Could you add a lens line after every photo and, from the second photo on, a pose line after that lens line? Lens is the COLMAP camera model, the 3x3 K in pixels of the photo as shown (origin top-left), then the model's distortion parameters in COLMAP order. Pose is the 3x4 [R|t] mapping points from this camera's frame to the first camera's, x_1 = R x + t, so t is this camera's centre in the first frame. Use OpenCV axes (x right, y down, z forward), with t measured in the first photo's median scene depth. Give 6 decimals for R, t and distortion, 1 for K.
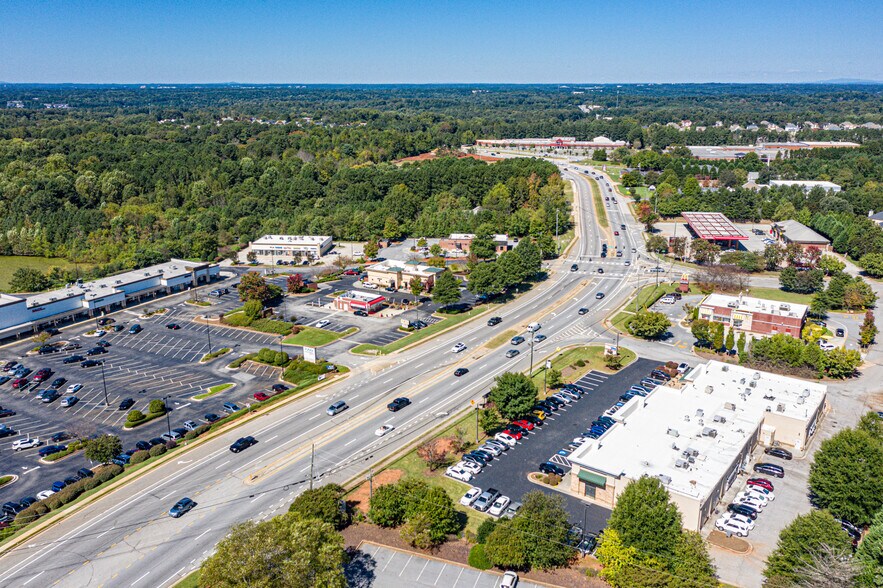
lens RADIAL K [[722.5, 0, 441.5], [0, 722.5, 294.0], [0, 0, 1]] dist [-0.010553, 0.009572]
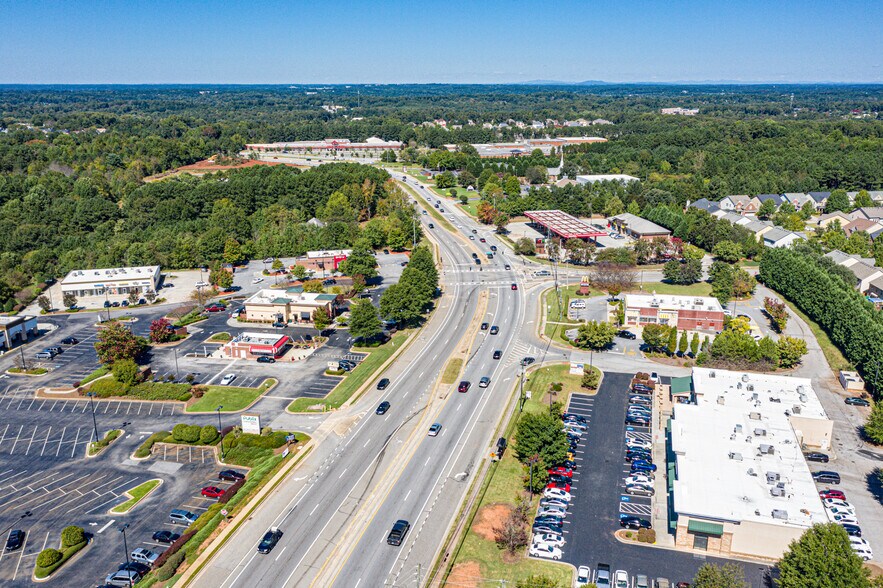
lens RADIAL K [[724.1, 0, 441.5], [0, 724.1, 294.0], [0, 0, 1]] dist [-0.006198, 0.005572]
pose [[0.934592, -0.097923, 0.341977, -0.158001], [0.098418, 0.995017, 0.015951, -0.032739], [-0.341835, 0.018749, 0.939573, 0.115883]]
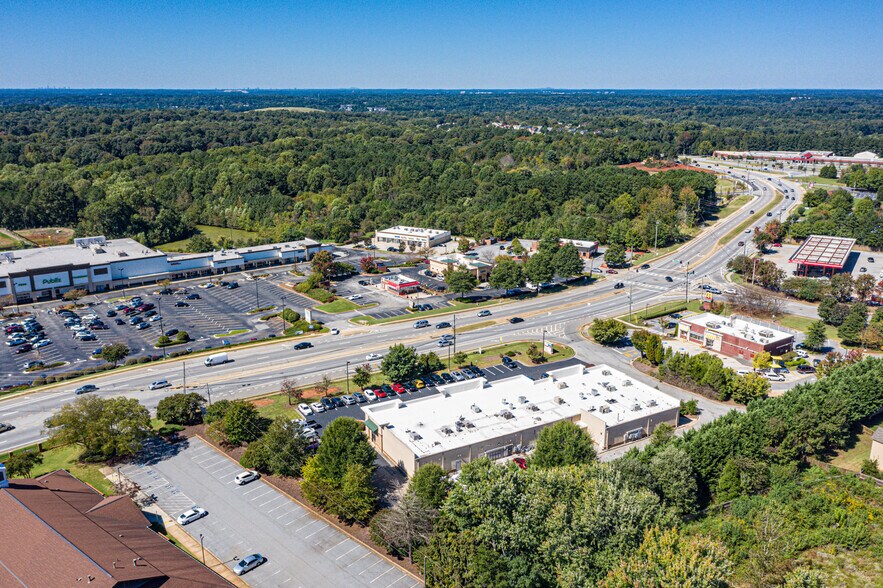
lens RADIAL K [[722.5, 0, 441.5], [0, 722.5, 294.0], [0, 0, 1]] dist [-0.010553, 0.009572]
pose [[0.913721, 0.110534, -0.391019, 0.329185], [-0.113174, 0.993440, 0.016366, -0.000231], [0.390263, 0.029299, 0.920237, -0.036492]]
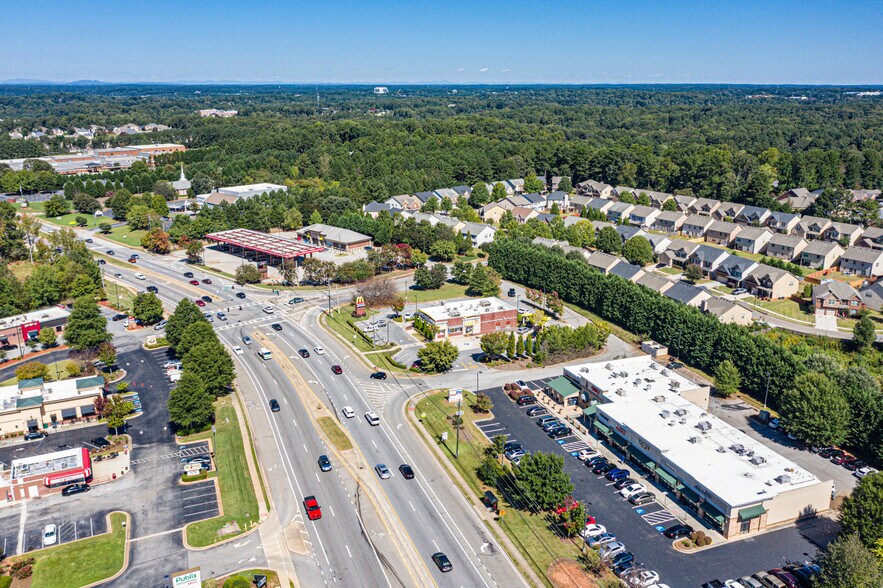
lens RADIAL K [[732.9, 0, 441.5], [0, 732.9, 294.0], [0, 0, 1]] dist [-0.005823, 0.008568]
pose [[0.538744, -0.228685, 0.810838, -0.312630], [0.232363, 0.965456, 0.117904, -0.099672], [-0.809791, 0.124888, 0.573272, 0.316185]]
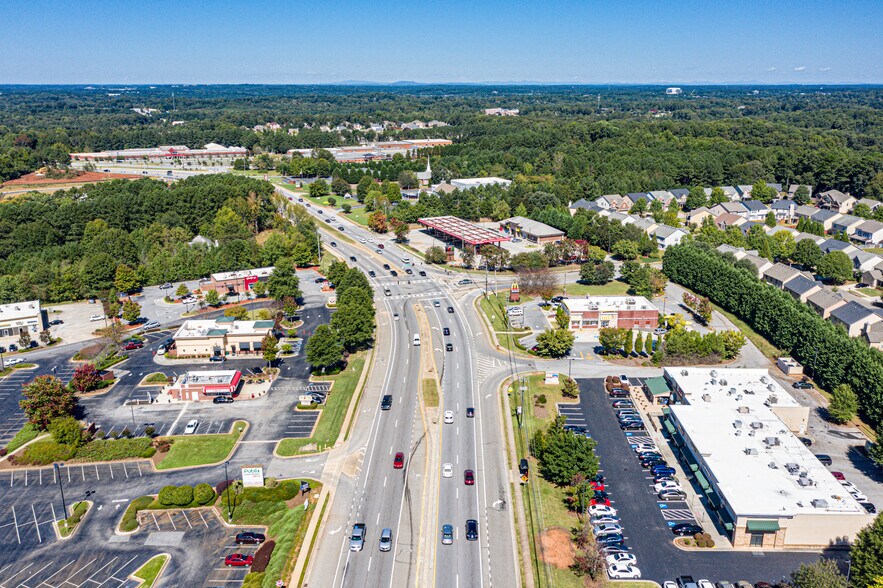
lens RADIAL K [[722.5, 0, 441.5], [0, 722.5, 294.0], [0, 0, 1]] dist [-0.010553, 0.009572]
pose [[0.818289, -0.157990, 0.552669, -0.256654], [0.158520, 0.986226, 0.047223, -0.064642], [-0.552517, 0.048967, 0.832062, 0.186991]]
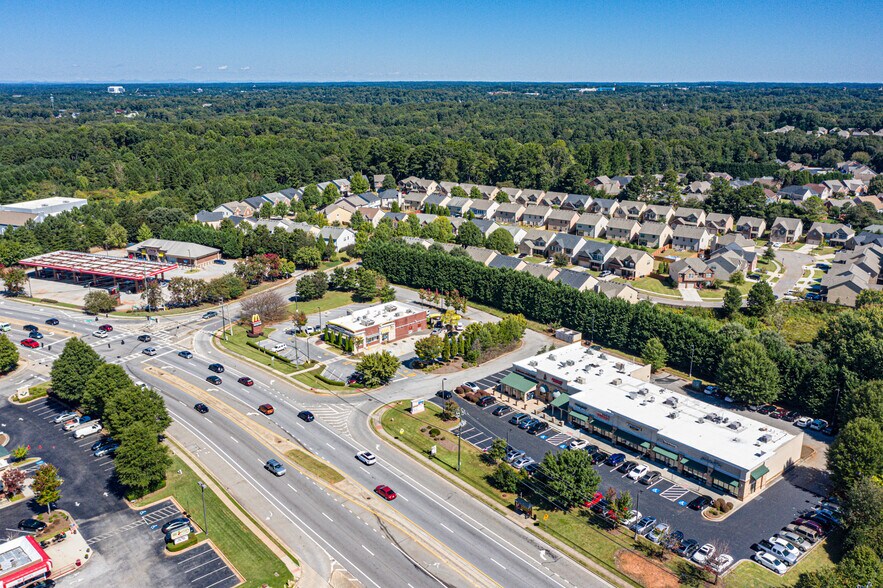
lens RADIAL K [[736.6, 0, 441.5], [0, 736.6, 294.0], [0, 0, 1]] dist [-0.011191, 0.007186]
pose [[0.233446, -0.267028, 0.934986, -0.350910], [0.272758, 0.940932, 0.200624, -0.139255], [-0.933331, 0.208190, 0.292490, 0.454219]]
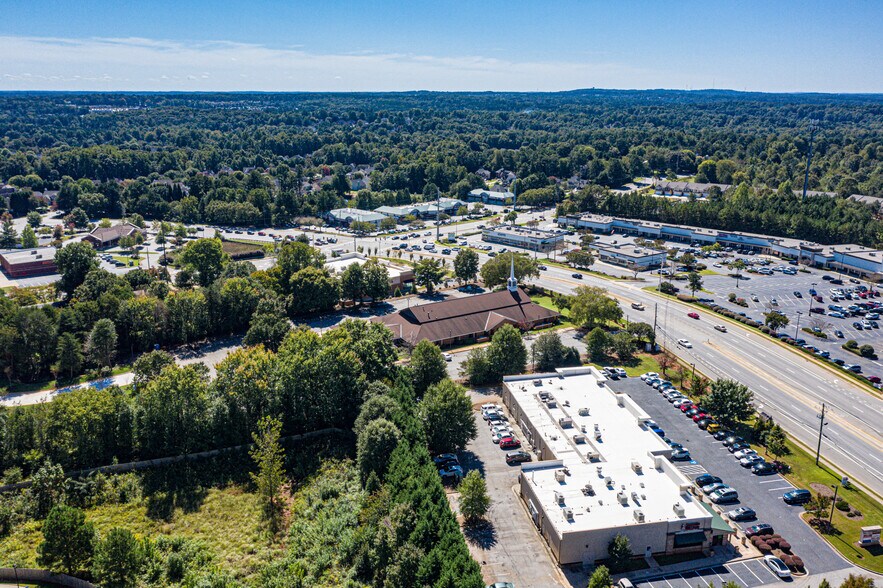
lens RADIAL K [[722.5, 0, 441.5], [0, 722.5, 294.0], [0, 0, 1]] dist [-0.010553, 0.009572]
pose [[-0.677078, 0.203647, -0.707173, 0.582917], [-0.200152, 0.873764, 0.443255, -0.201863], [0.708170, 0.441660, -0.550846, 0.652450]]
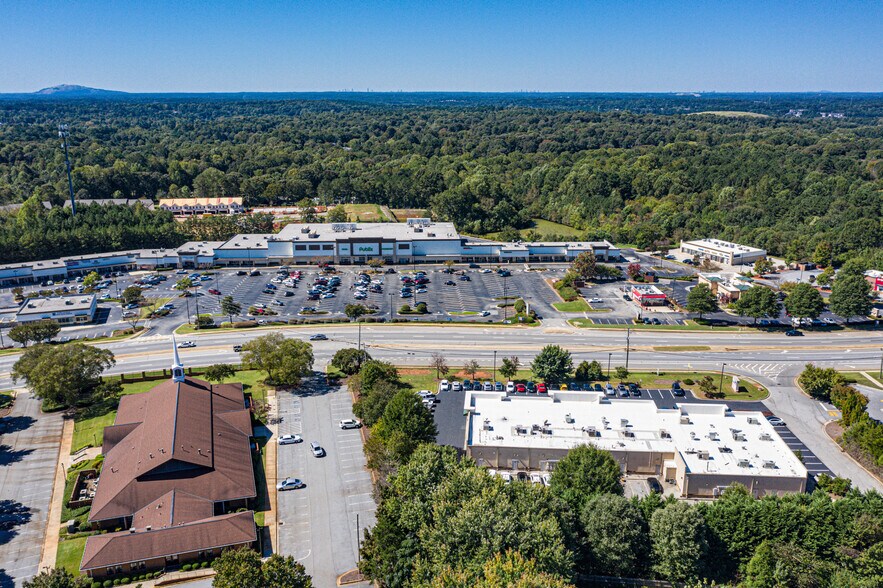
lens RADIAL K [[722.5, 0, 441.5], [0, 722.5, 294.0], [0, 0, 1]] dist [-0.010553, 0.009572]
pose [[0.530036, 0.226699, -0.817111, 0.511475], [-0.235429, 0.965060, 0.115030, -0.035749], [0.814638, 0.131402, 0.564888, 0.087223]]
